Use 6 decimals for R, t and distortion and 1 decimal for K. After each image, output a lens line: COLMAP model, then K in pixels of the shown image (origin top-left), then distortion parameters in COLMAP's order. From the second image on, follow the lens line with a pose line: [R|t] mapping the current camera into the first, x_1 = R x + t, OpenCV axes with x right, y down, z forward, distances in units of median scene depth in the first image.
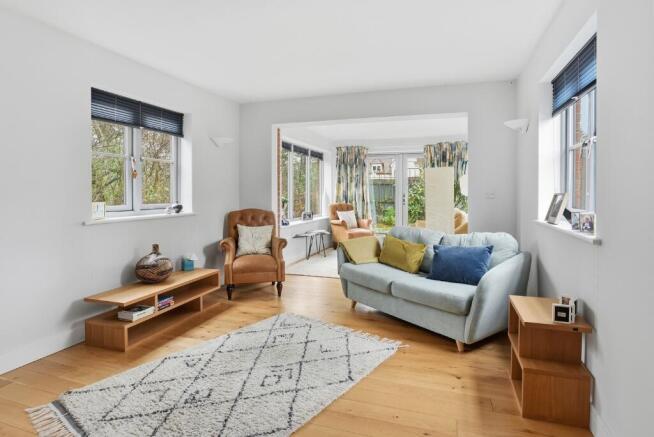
lens RADIAL K [[368.0, 0, 327.2], [0, 368.0, 194.0], [0, 0, 1]] dist [0.000088, -0.000009]
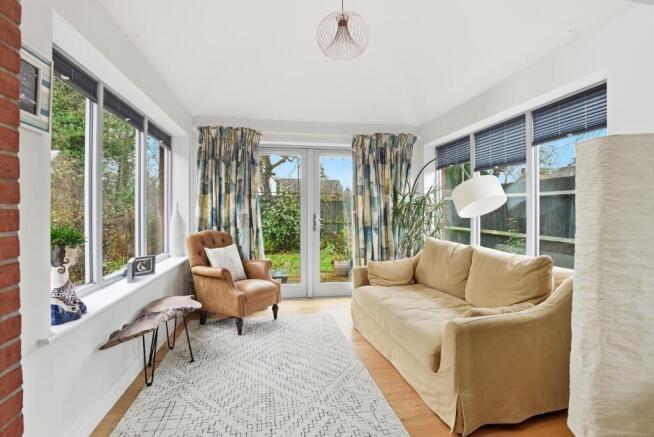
lens RADIAL K [[336.0, 0, 324.9], [0, 336.0, 209.3], [0, 0, 1]] dist [-0.003044, -0.000225]
pose [[0.883391, 0.001702, 0.468633, -0.043062], [0.001814, 0.999973, -0.007052, -0.003198], [-0.468633, 0.007080, 0.883365, 0.493832]]
